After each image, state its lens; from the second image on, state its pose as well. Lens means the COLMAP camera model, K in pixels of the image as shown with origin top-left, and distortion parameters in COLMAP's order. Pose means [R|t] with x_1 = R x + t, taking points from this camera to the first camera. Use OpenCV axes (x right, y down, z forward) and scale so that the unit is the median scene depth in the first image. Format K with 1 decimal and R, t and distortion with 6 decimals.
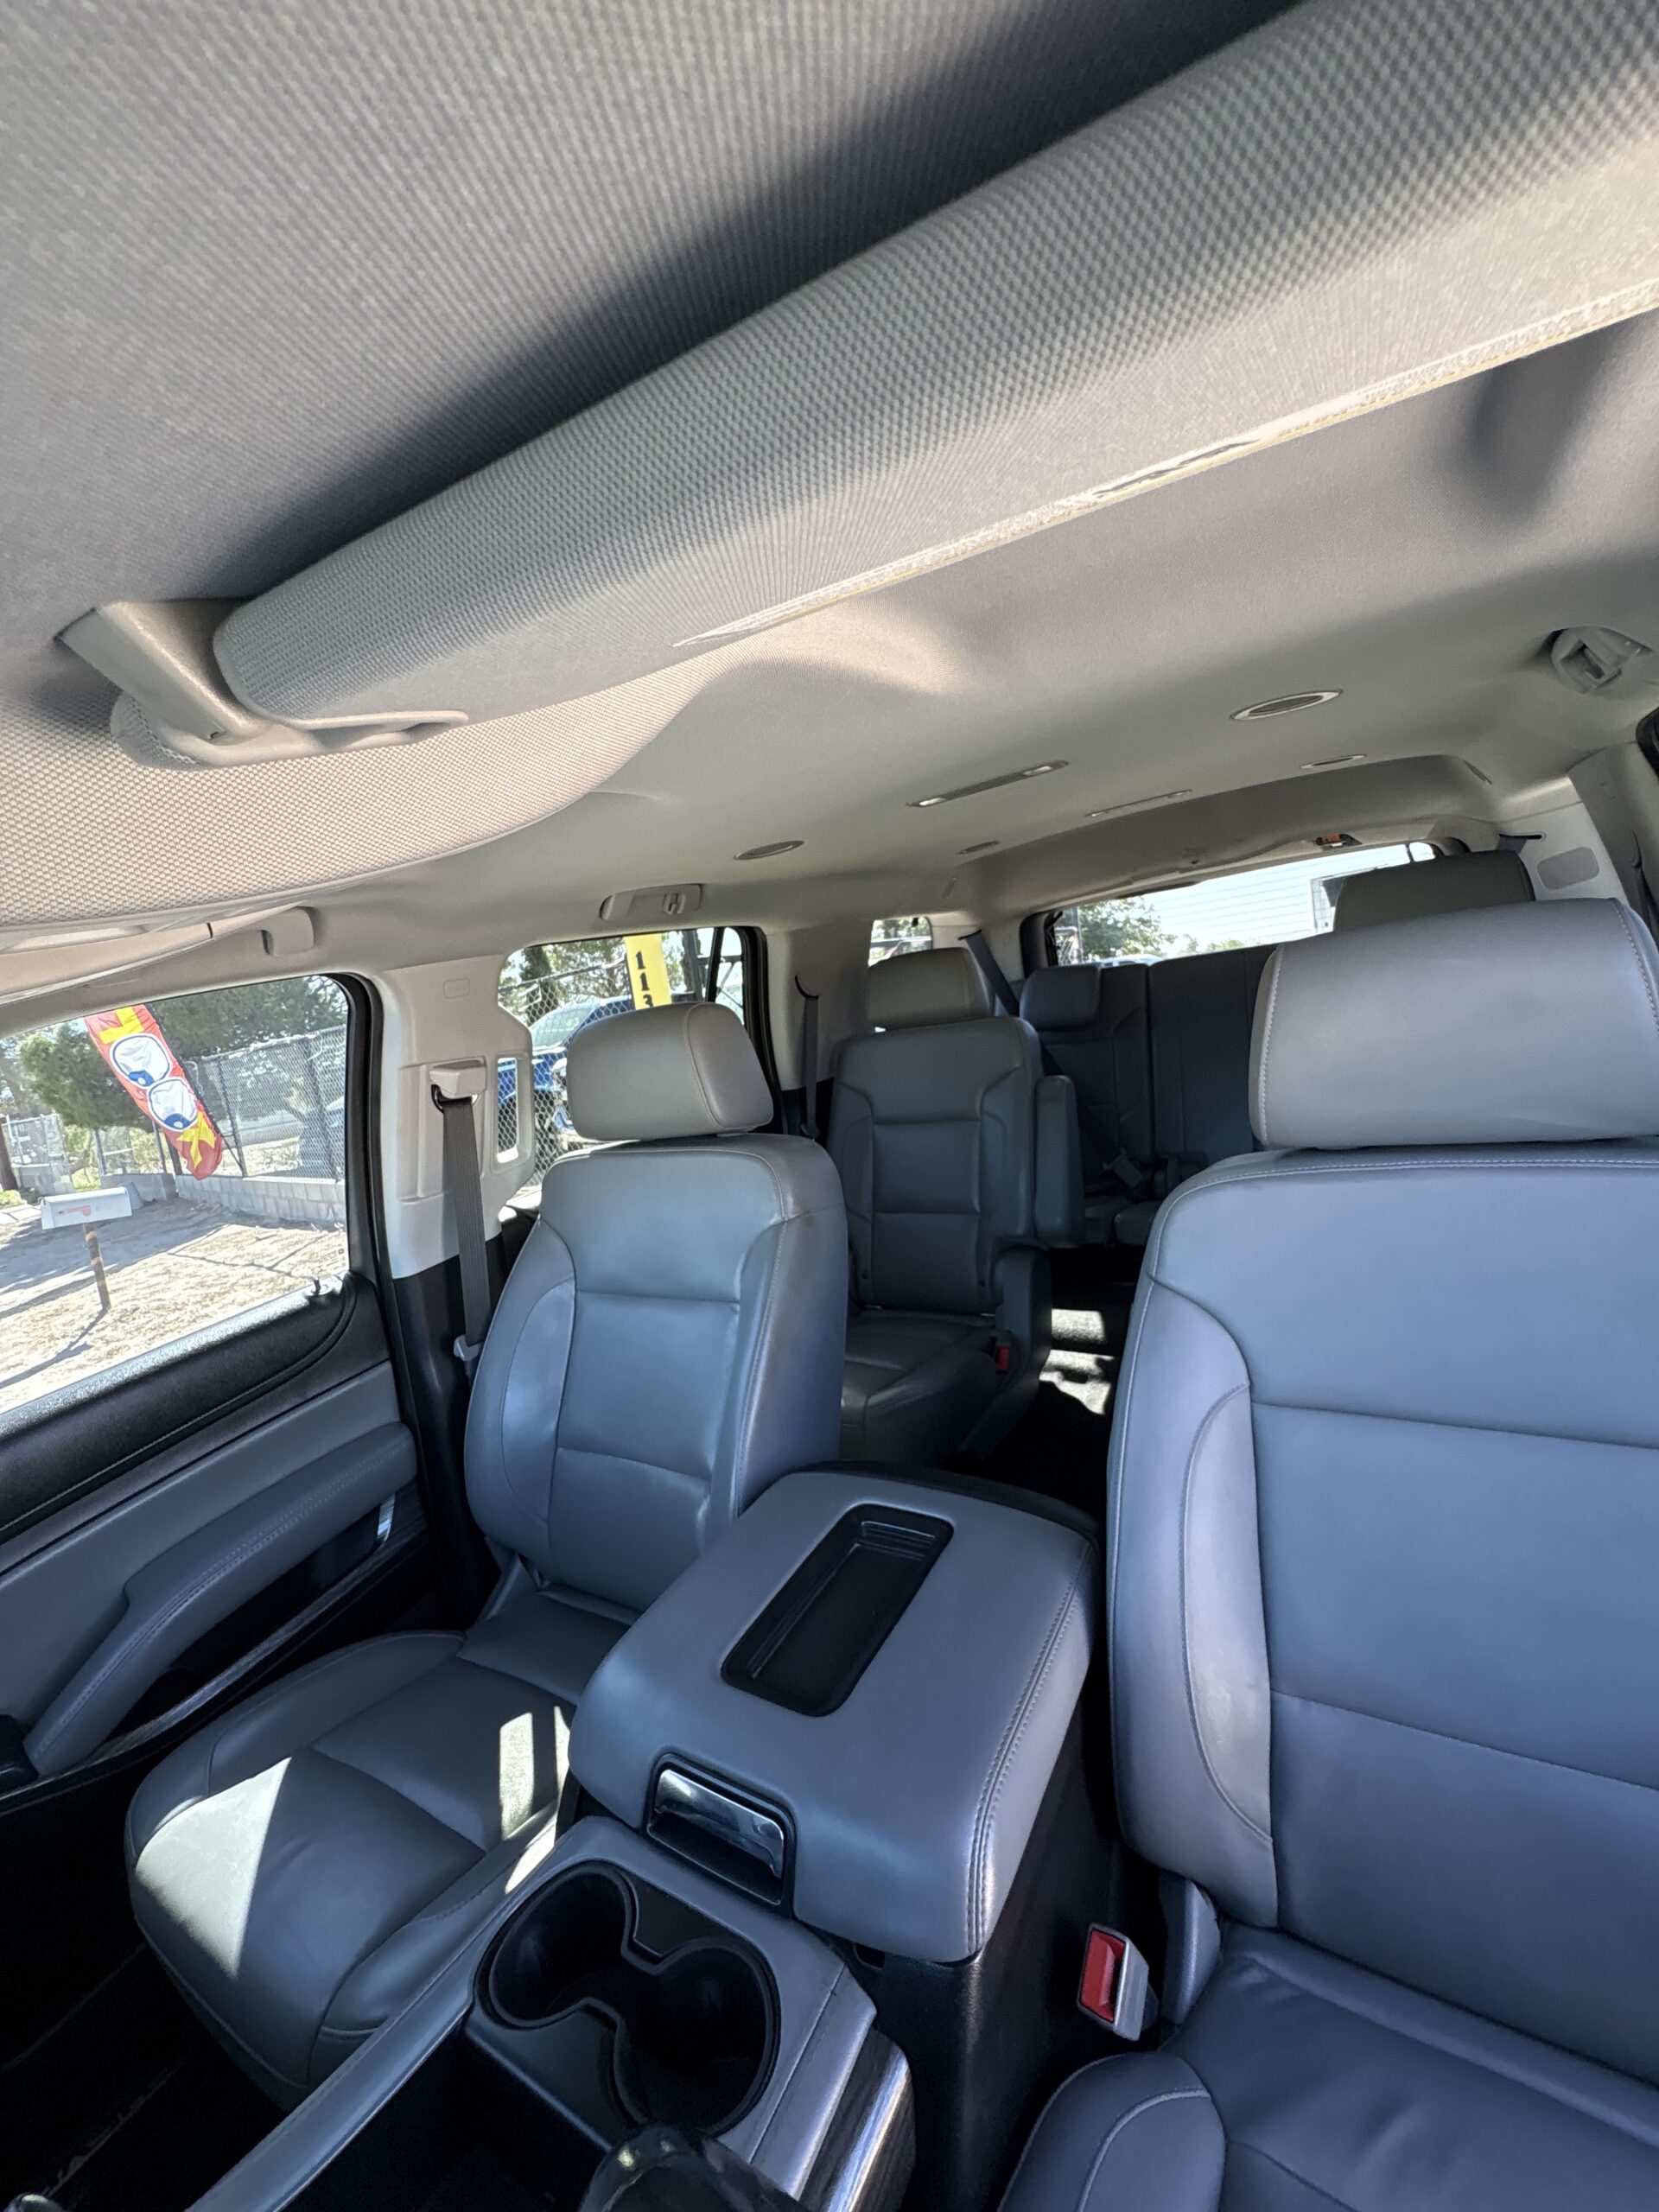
lens RADIAL K [[868.0, 0, 829.5], [0, 868.0, 1106.0], [0, 0, 1]] dist [0.001932, 0.000169]
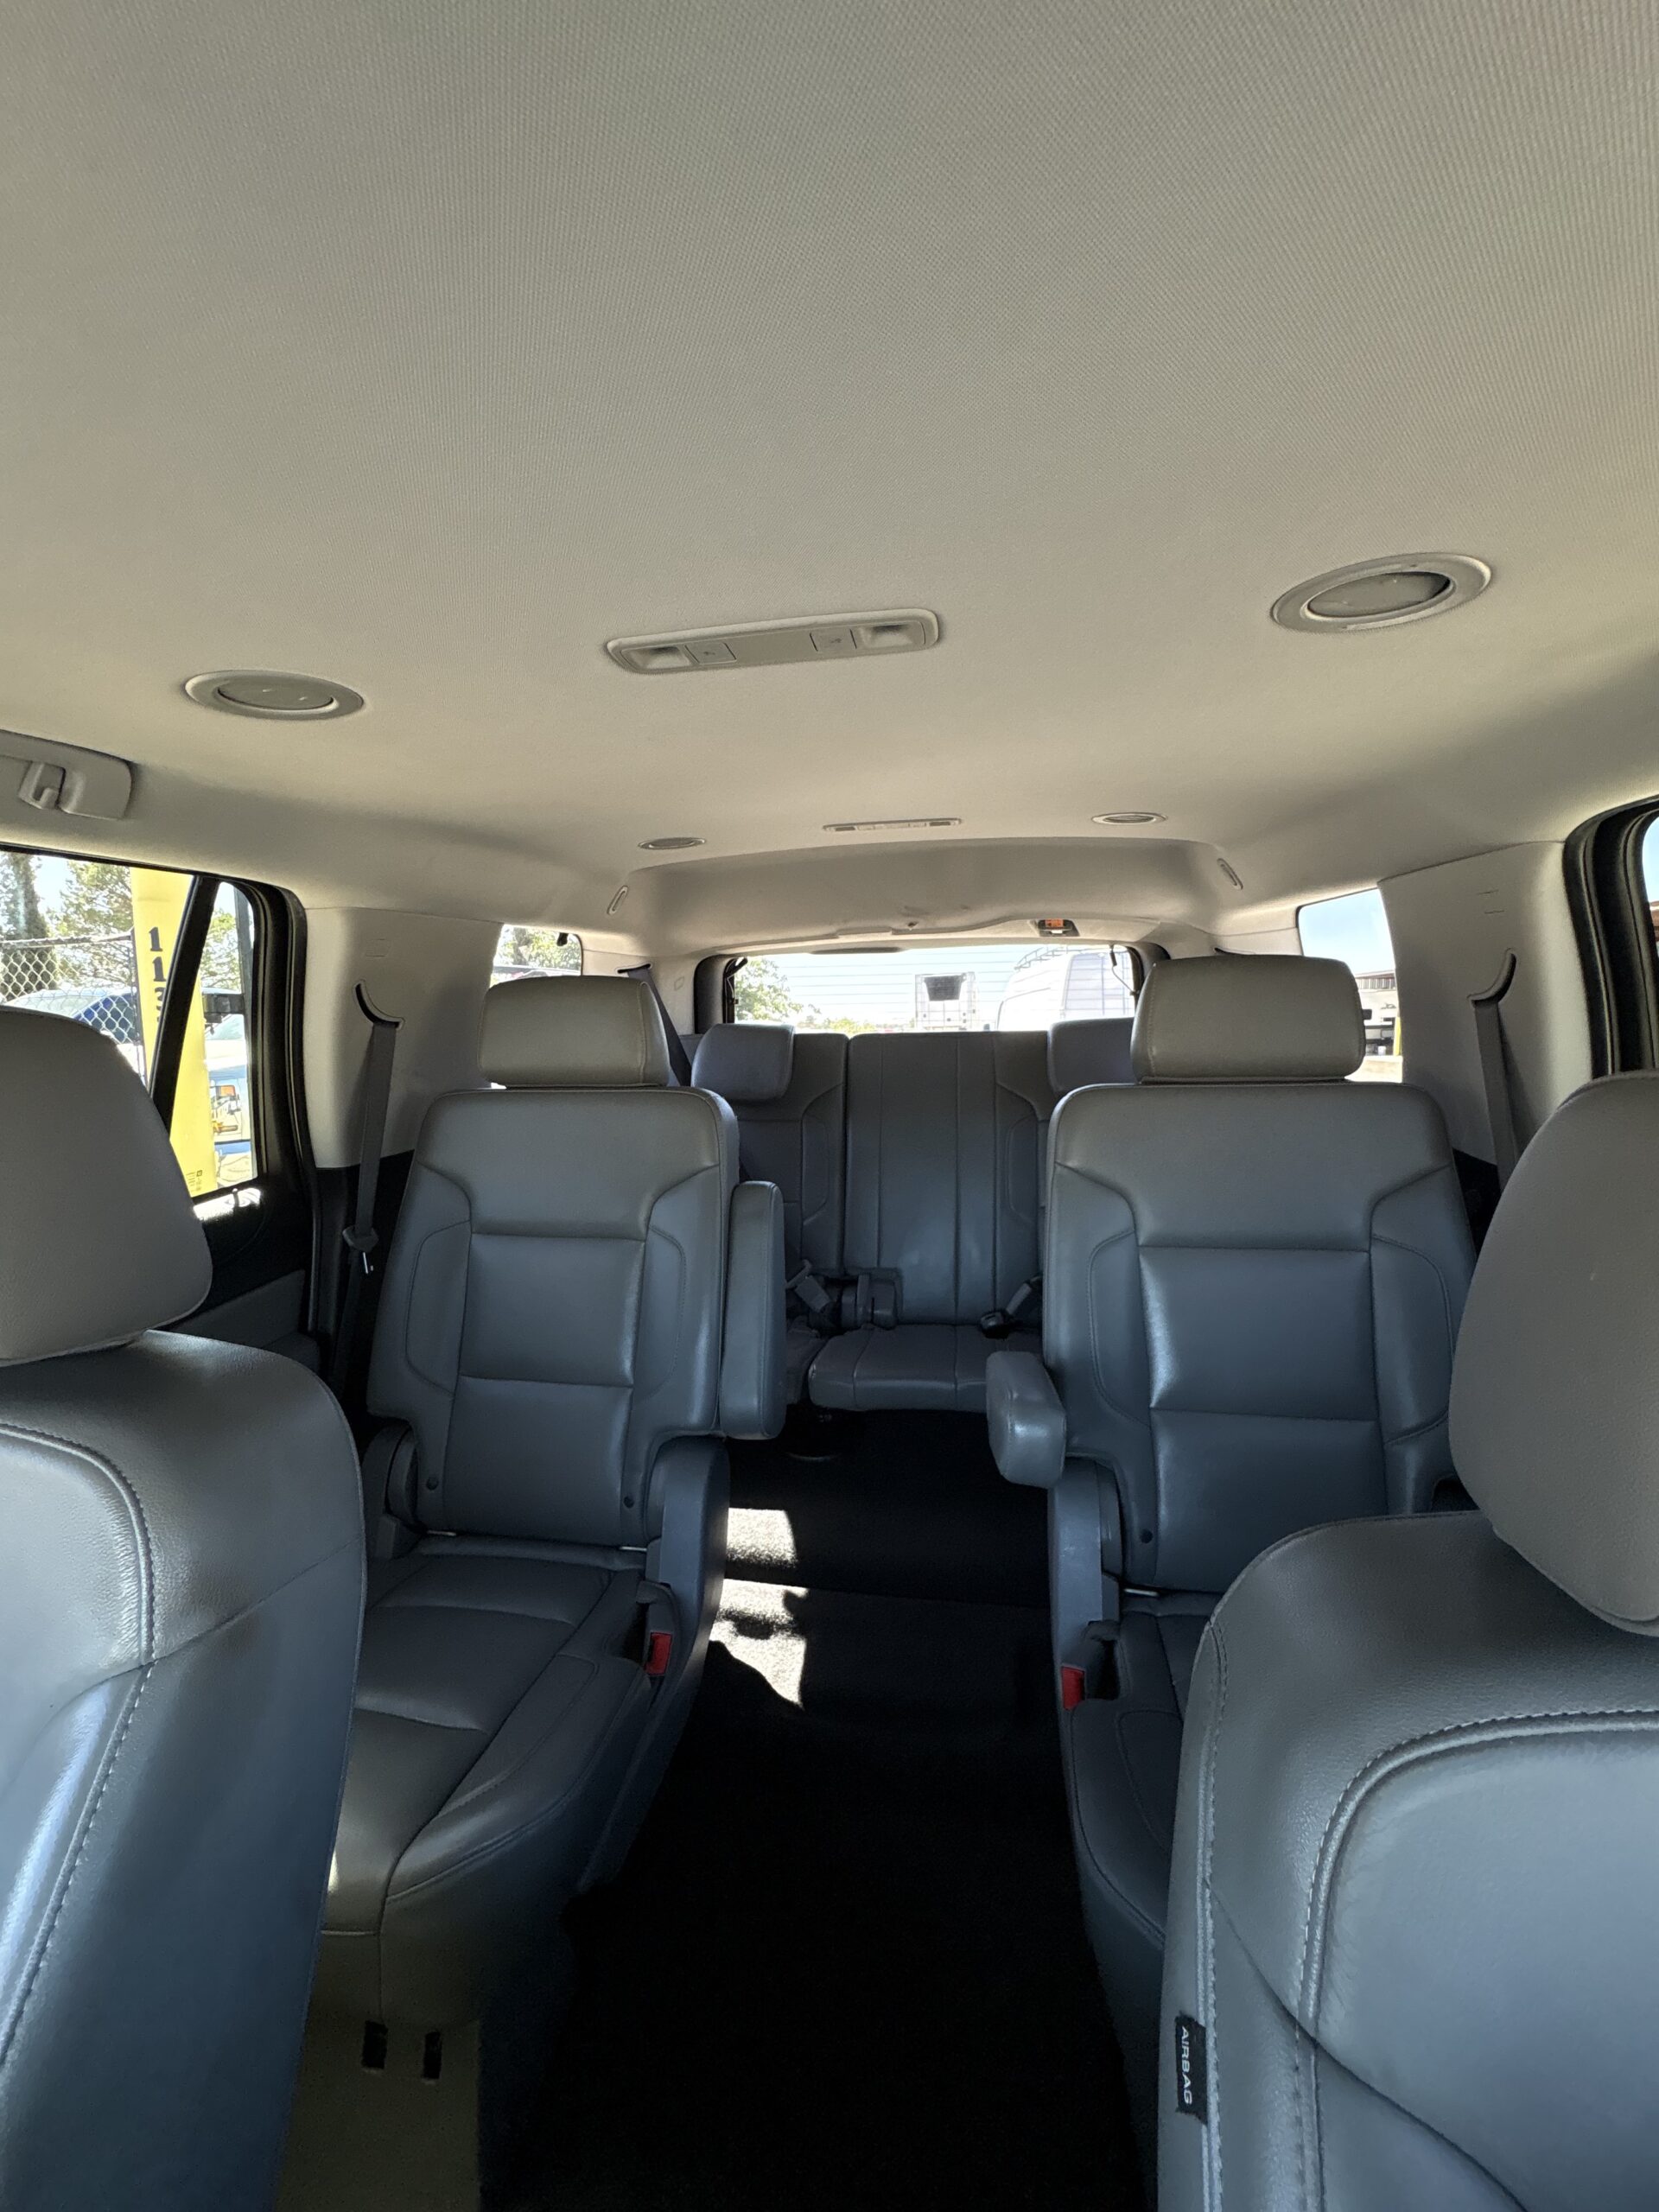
lens RADIAL K [[868.0, 0, 829.5], [0, 868.0, 1106.0], [0, 0, 1]] dist [0.001932, 0.000169]
pose [[0.905320, 0.091881, 0.414672, 0.016331], [-0.068374, 0.995115, -0.071217, -0.044950], [-0.419190, 0.036122, 0.907180, 0.315552]]
